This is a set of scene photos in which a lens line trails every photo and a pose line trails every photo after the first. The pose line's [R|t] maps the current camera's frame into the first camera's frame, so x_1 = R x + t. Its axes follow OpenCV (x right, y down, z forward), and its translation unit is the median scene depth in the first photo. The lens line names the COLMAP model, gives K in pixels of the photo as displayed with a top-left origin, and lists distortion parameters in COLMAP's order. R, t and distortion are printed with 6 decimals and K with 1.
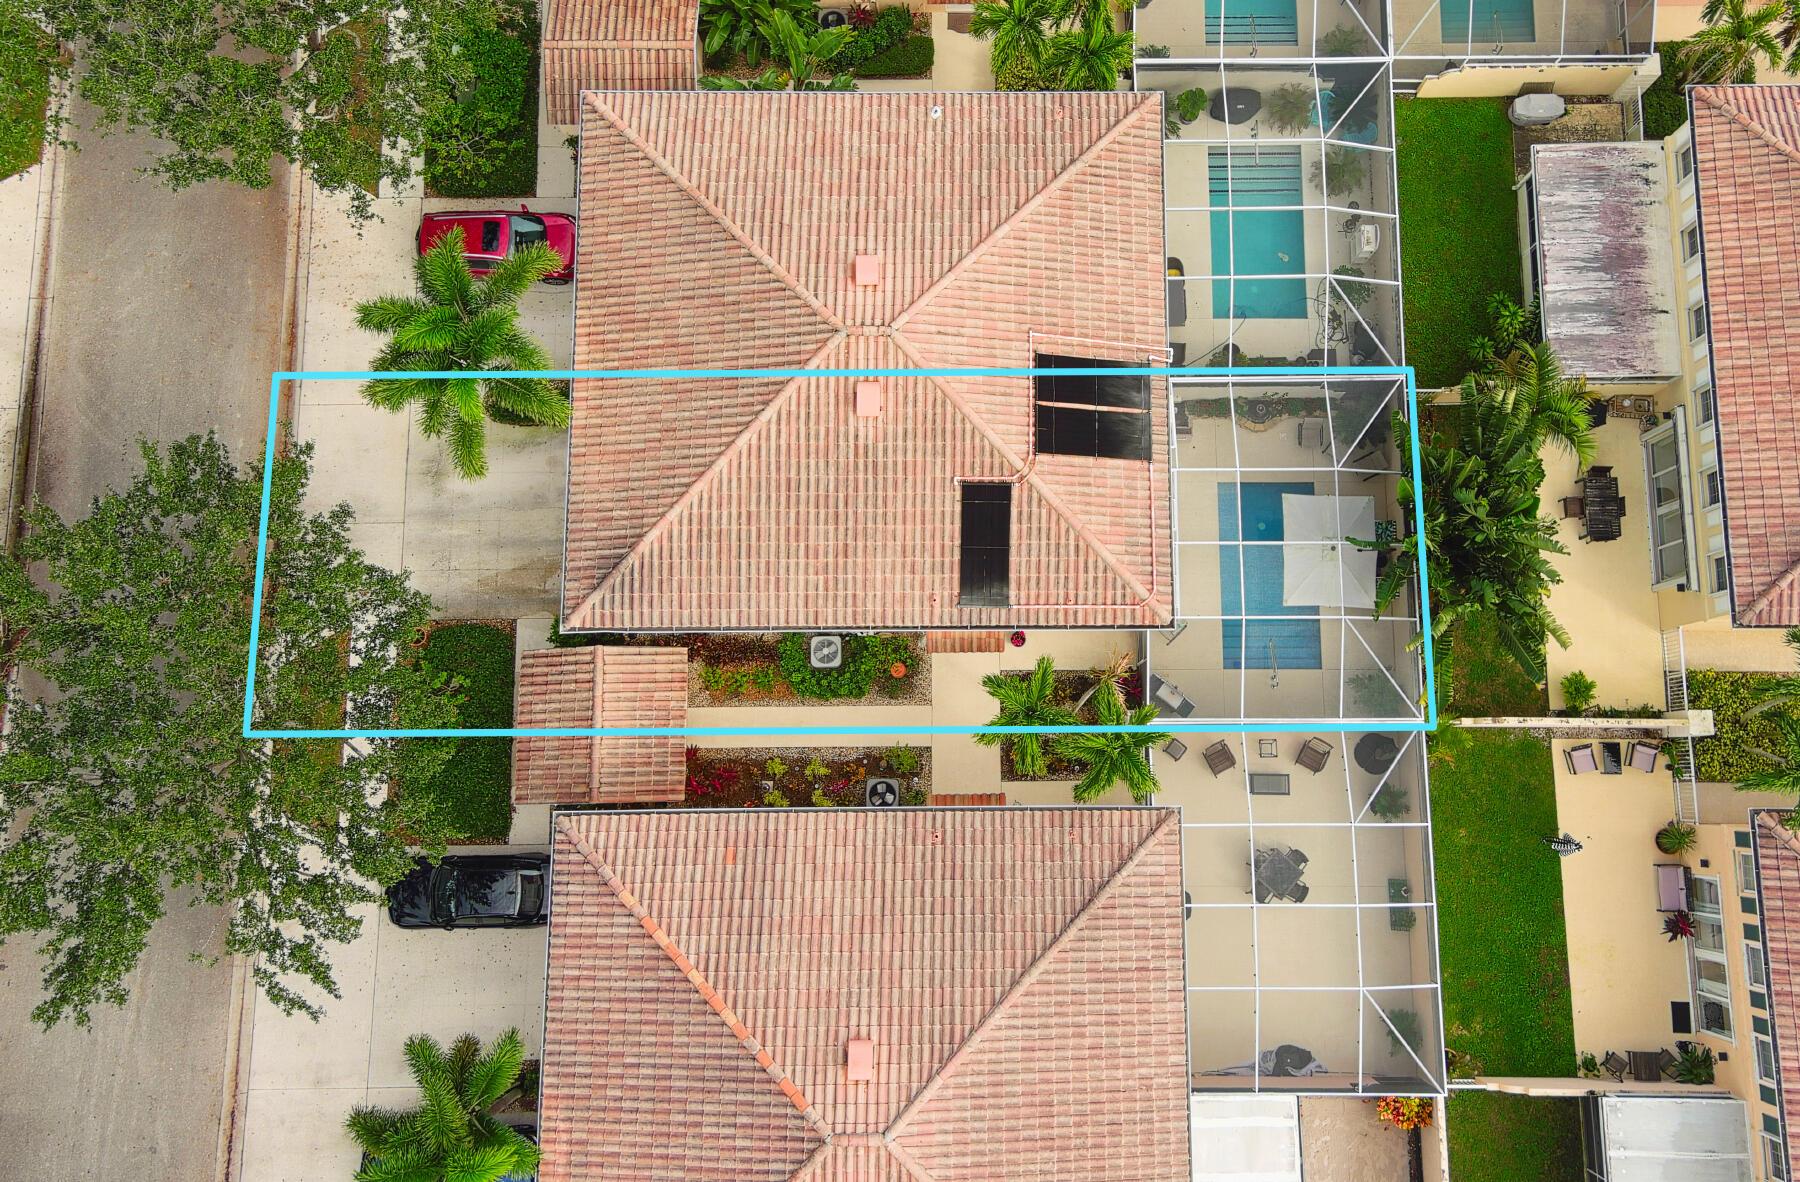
lens RADIAL K [[1665.7, 0, 980.3], [0, 1665.7, 457.6], [0, 0, 1]] dist [0.108441, -0.073001]
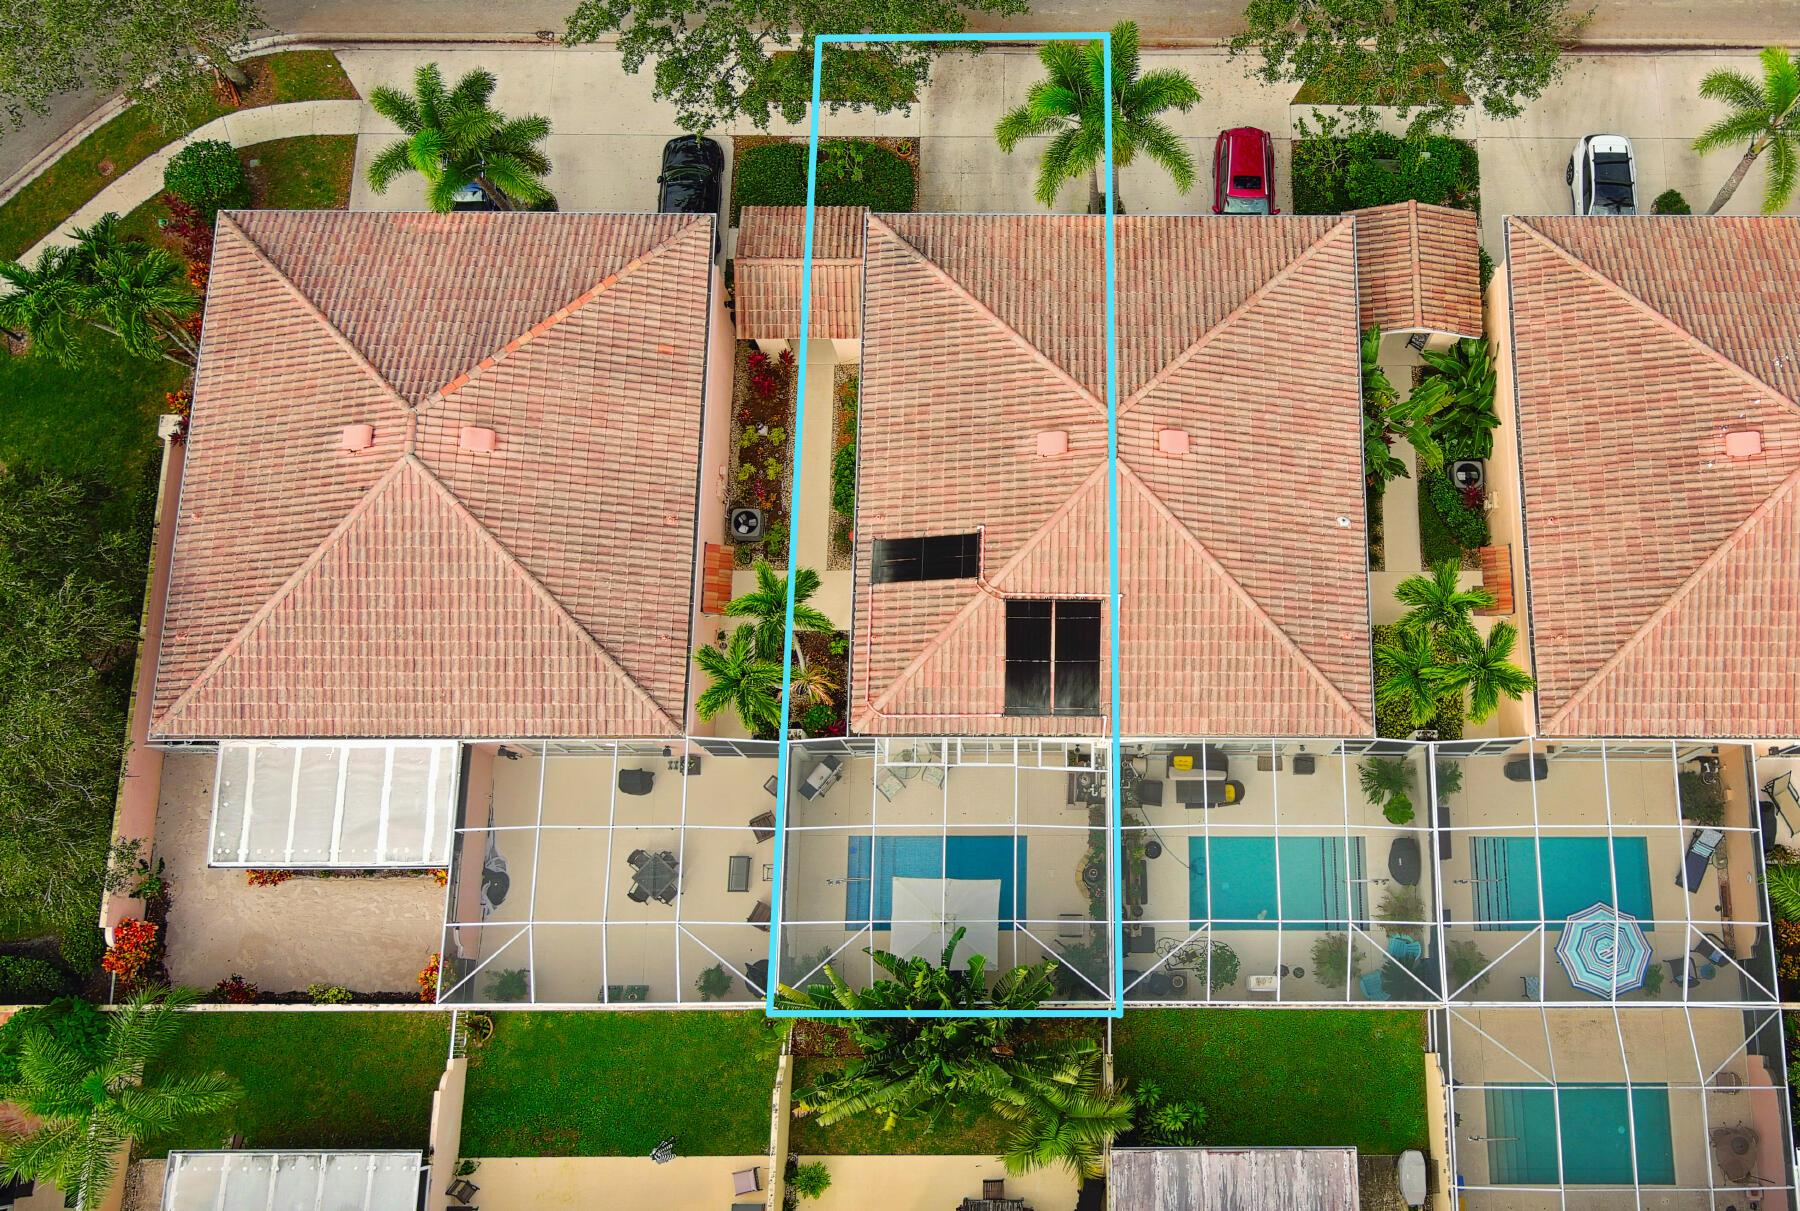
lens RADIAL K [[1567.4, 0, 1075.5], [0, 1567.4, 607.0], [0, 0, 1]] dist [0.037425, -0.013122]
pose [[-0.006337, 0.972233, -0.233930, 0.255740], [-0.986059, 0.032823, 0.163129, -0.197478], [0.166278, 0.231702, 0.958470, 0.038912]]
